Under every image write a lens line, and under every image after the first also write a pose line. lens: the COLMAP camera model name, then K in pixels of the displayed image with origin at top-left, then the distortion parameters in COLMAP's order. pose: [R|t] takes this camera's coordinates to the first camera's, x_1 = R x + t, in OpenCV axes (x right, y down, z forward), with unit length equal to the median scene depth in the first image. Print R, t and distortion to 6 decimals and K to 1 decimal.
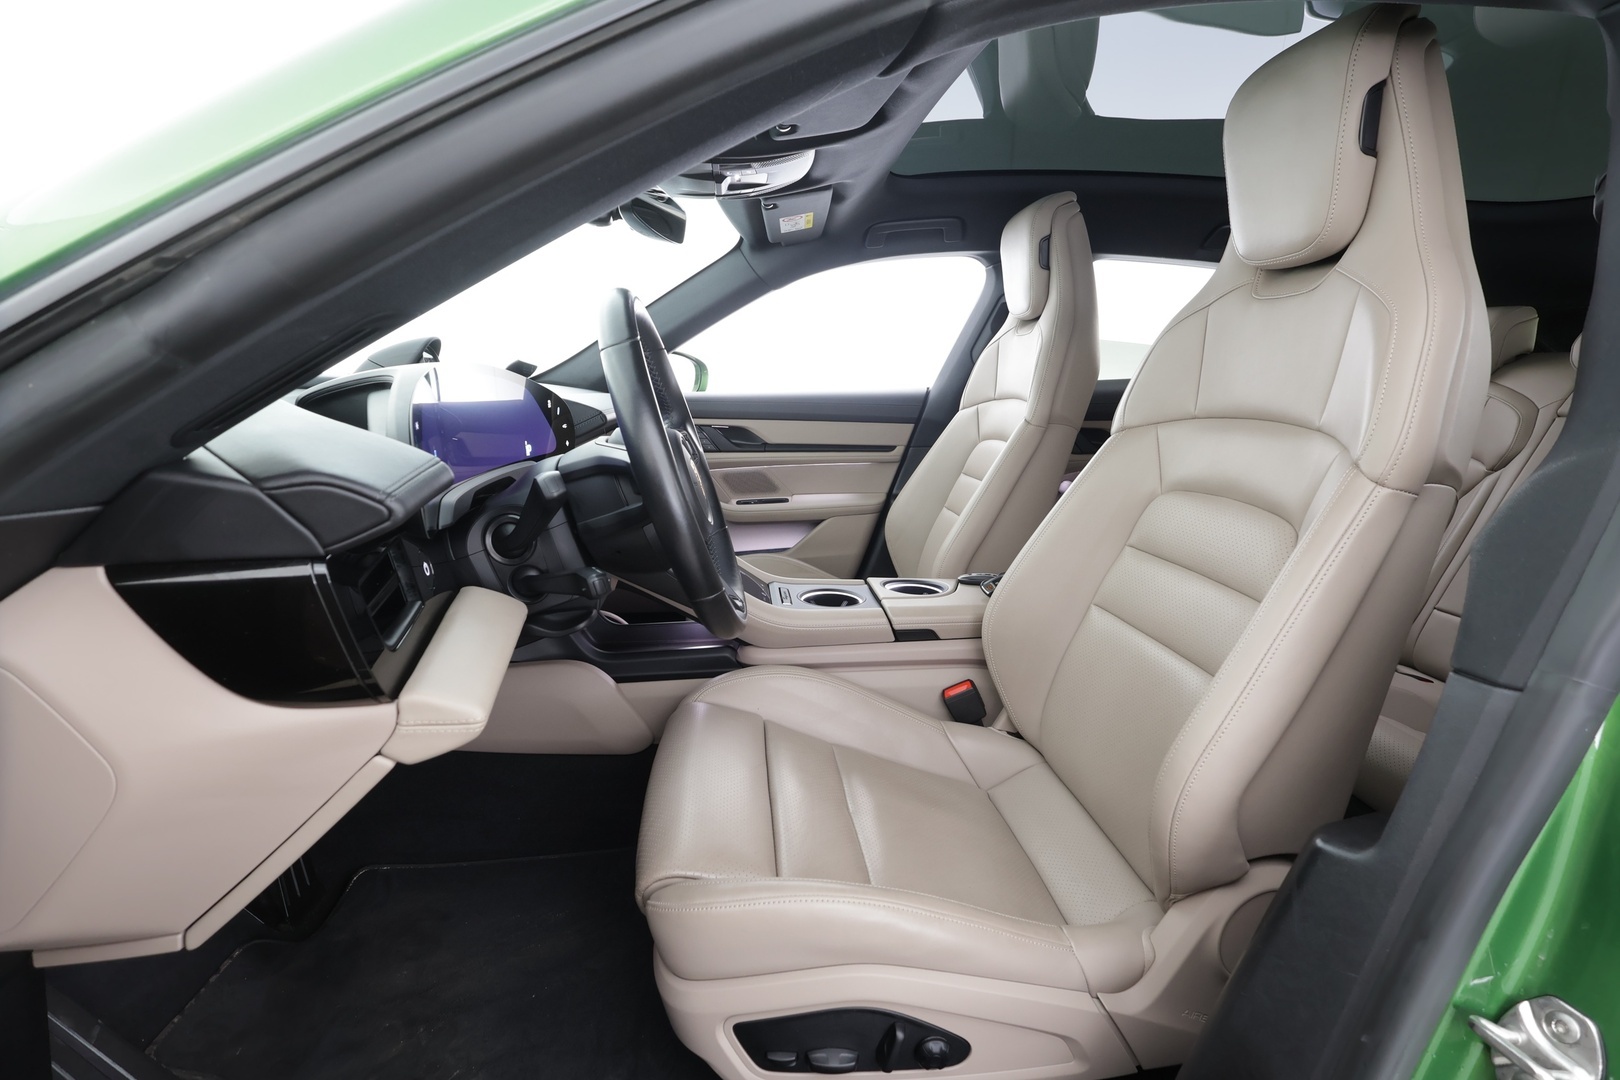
lens RADIAL K [[745.5, 0, 810.0], [0, 745.5, 540.0], [0, 0, 1]] dist [0.000925, -0.000137]
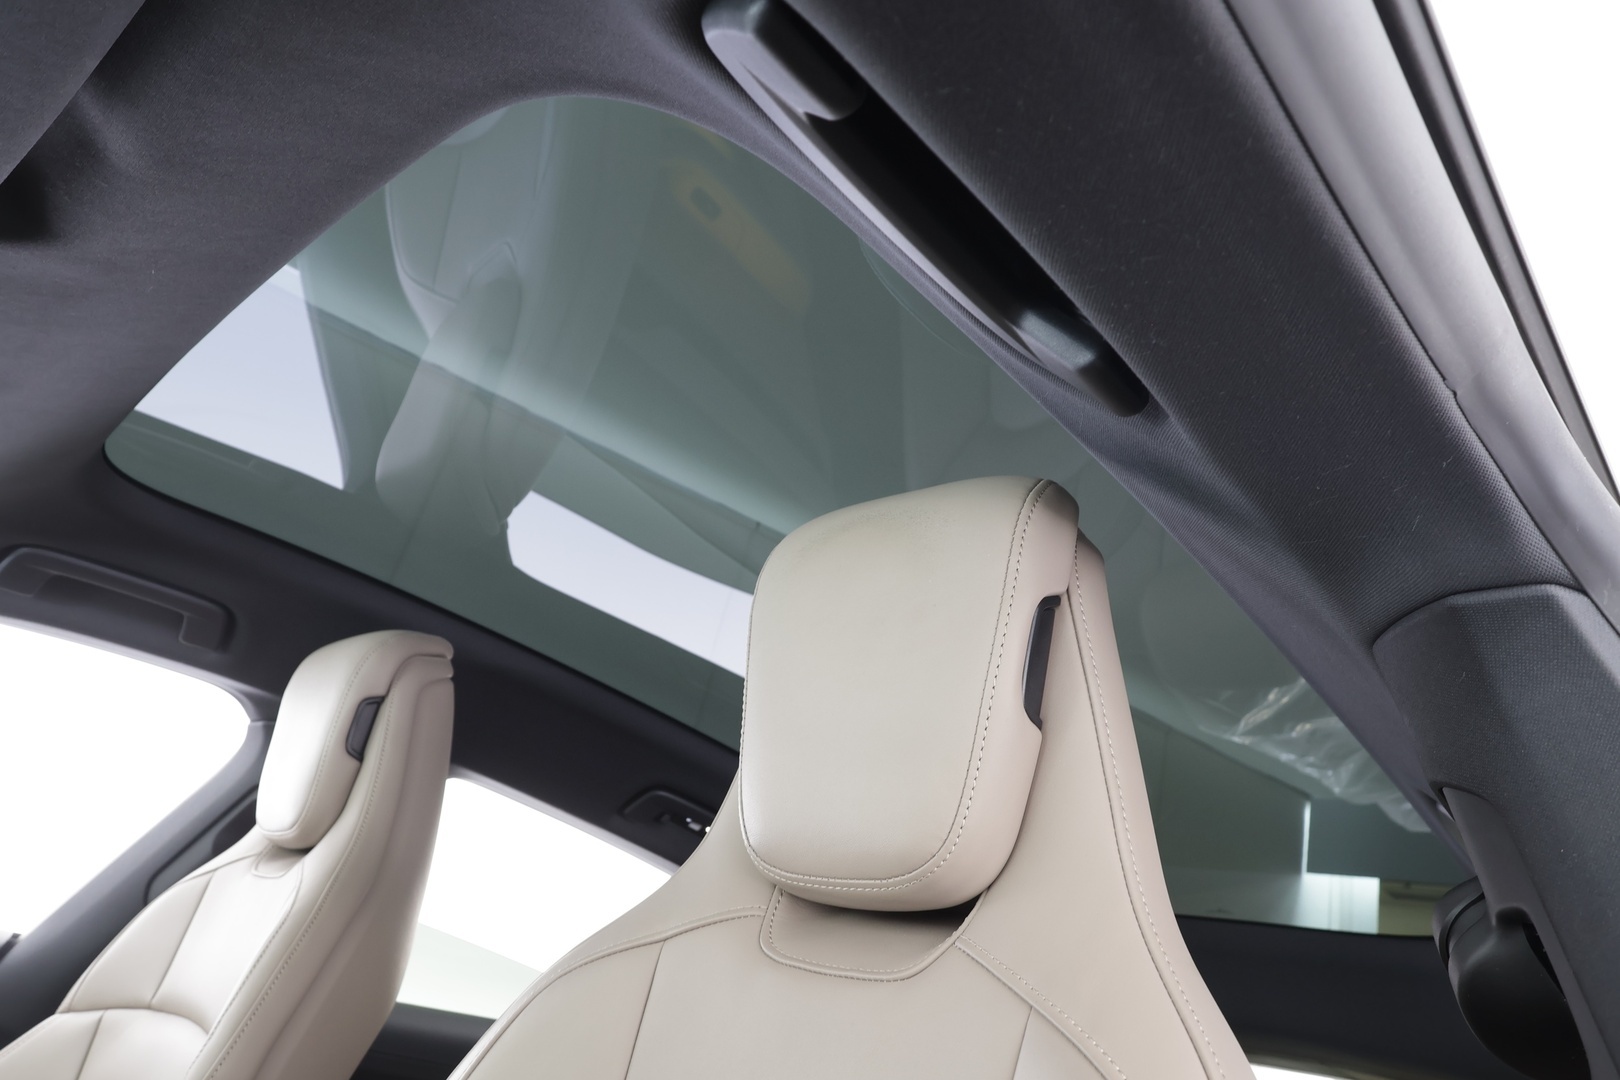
lens RADIAL K [[1153.9, 0, 810.0], [0, 1153.9, 540.0], [0, 0, 1]] dist [0.005098, 0.000295]
pose [[0.754044, 0.423160, 0.502347, 0.100661], [-0.089743, 0.824015, -0.559415, -0.083918], [-0.650664, 0.376741, 0.659320, 0.253379]]
